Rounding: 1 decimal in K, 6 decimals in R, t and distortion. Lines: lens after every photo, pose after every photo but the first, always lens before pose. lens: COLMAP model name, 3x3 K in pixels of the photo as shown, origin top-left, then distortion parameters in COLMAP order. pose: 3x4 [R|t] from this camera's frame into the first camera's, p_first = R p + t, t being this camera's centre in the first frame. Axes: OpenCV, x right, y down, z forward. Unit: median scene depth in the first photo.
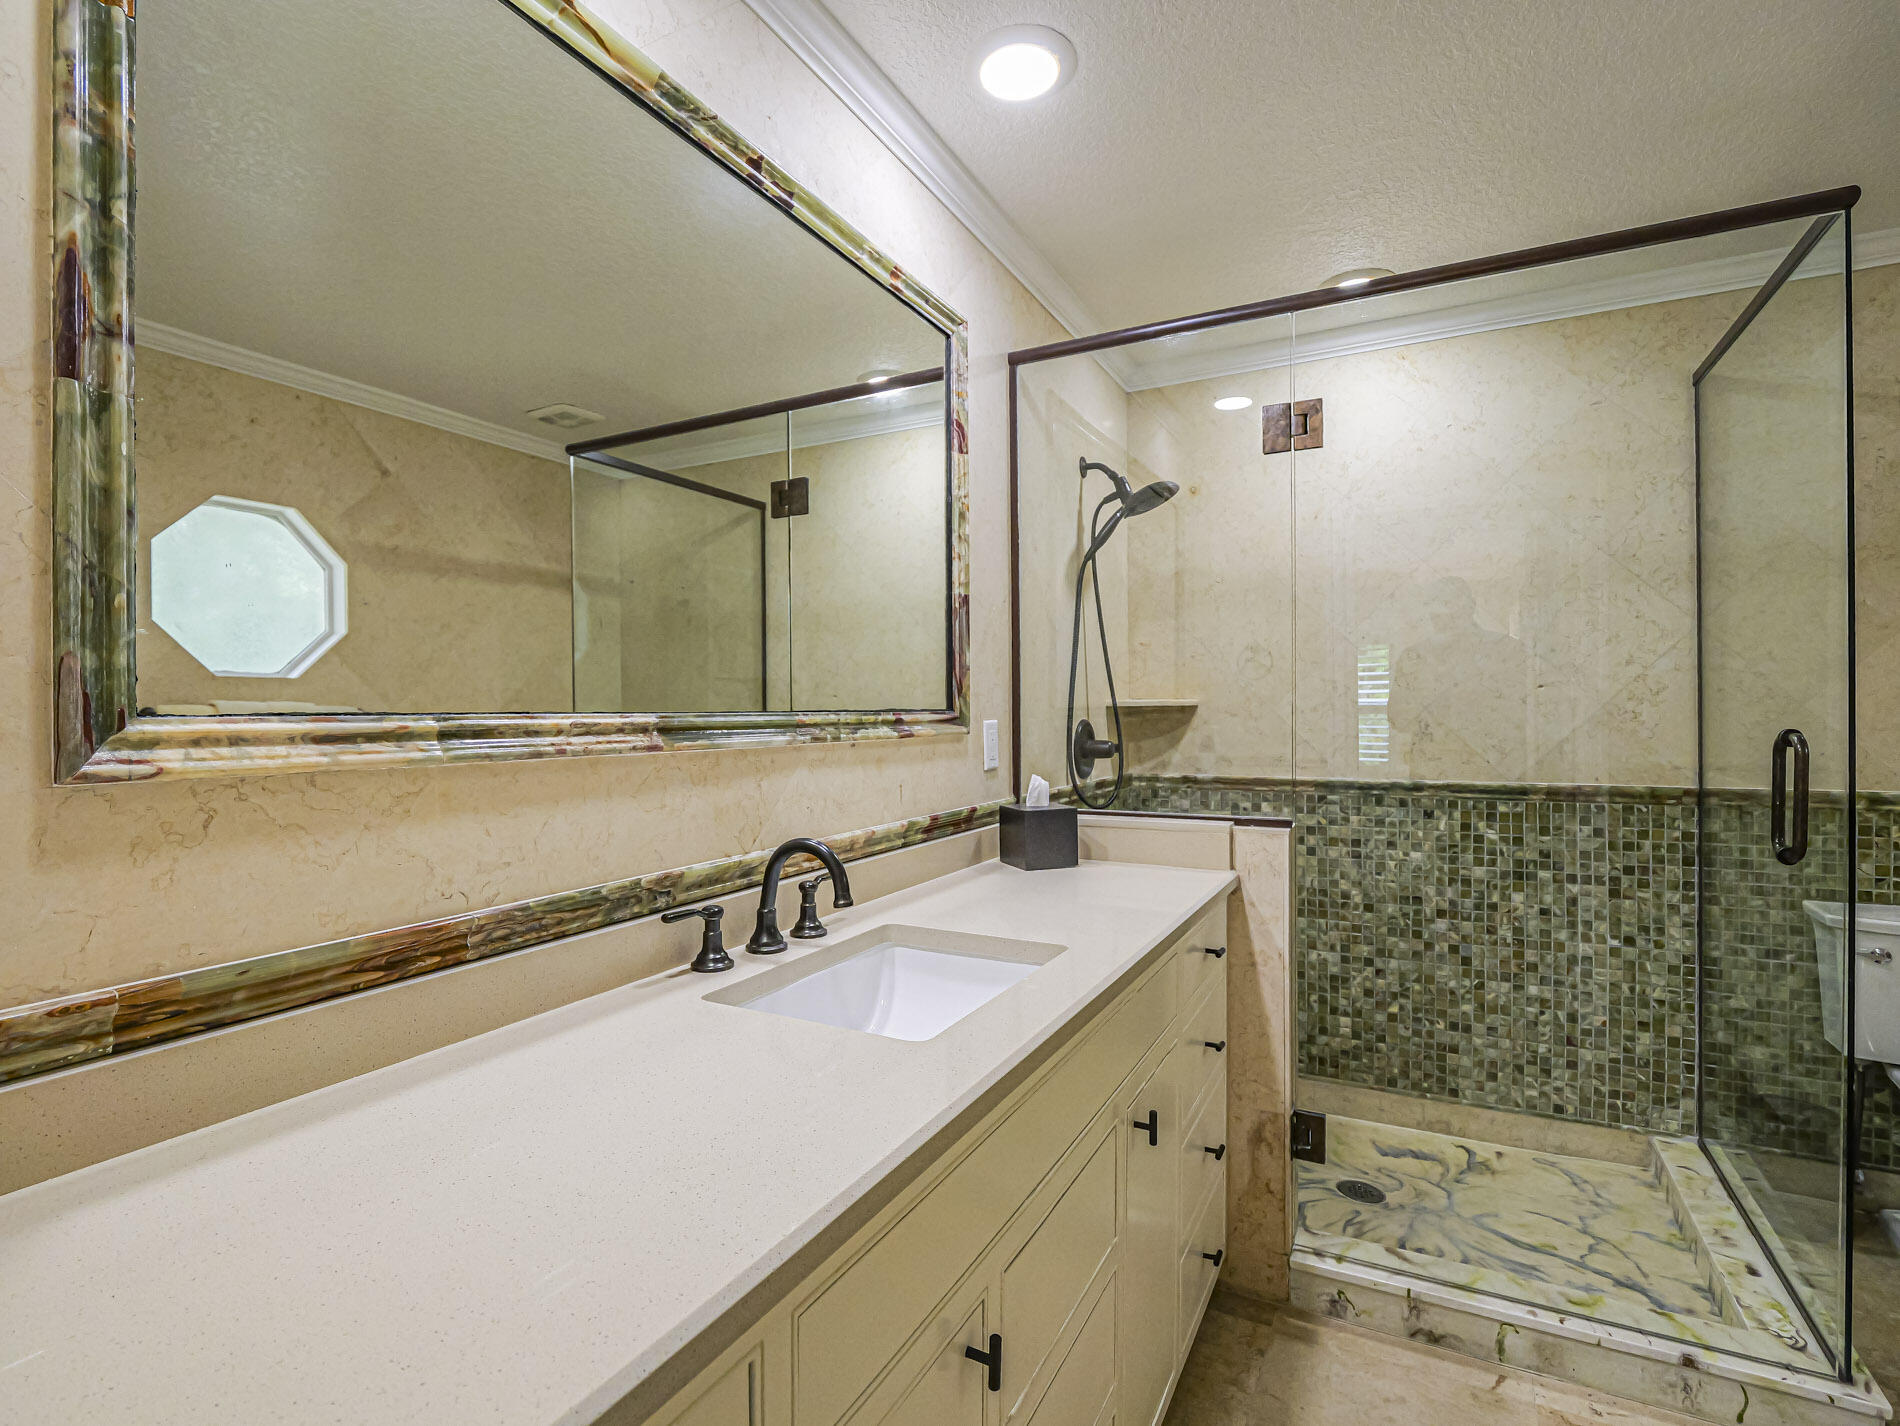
lens RADIAL K [[927.8, 0, 950.0], [0, 927.8, 713.0], [0, 0, 1]] dist [-0.011634, -0.001561]
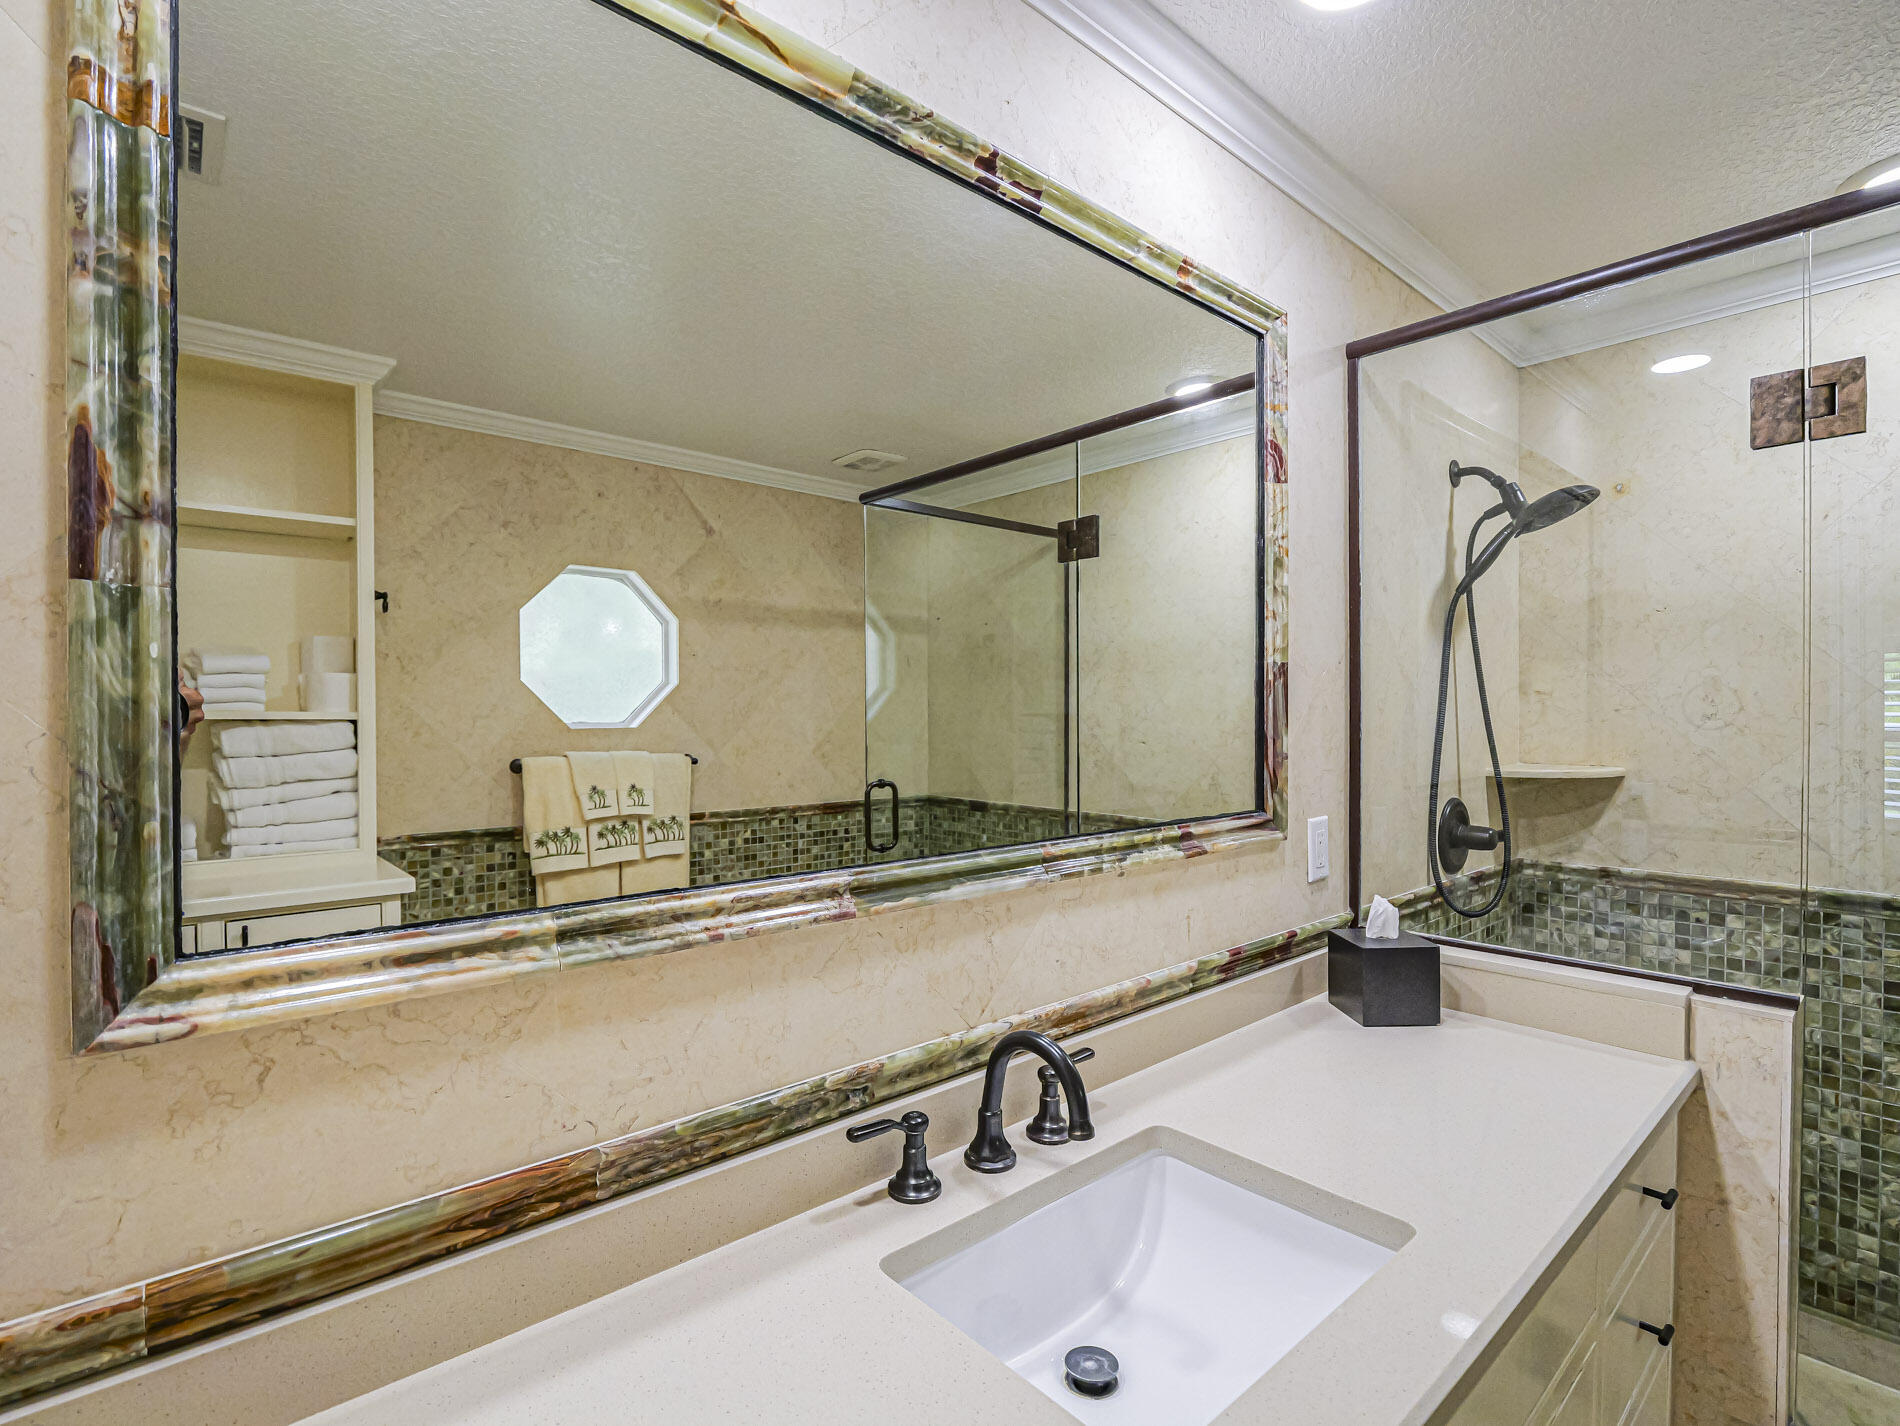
lens RADIAL K [[915.2, 0, 950.0], [0, 915.2, 713.0], [0, 0, 1]] dist [-0.013977, -0.001915]
pose [[0.933801, 0.007120, -0.357723, 0.034632], [-0.005445, 0.999969, 0.005689, -0.099660], [0.357752, -0.003364, 0.933811, 0.201896]]
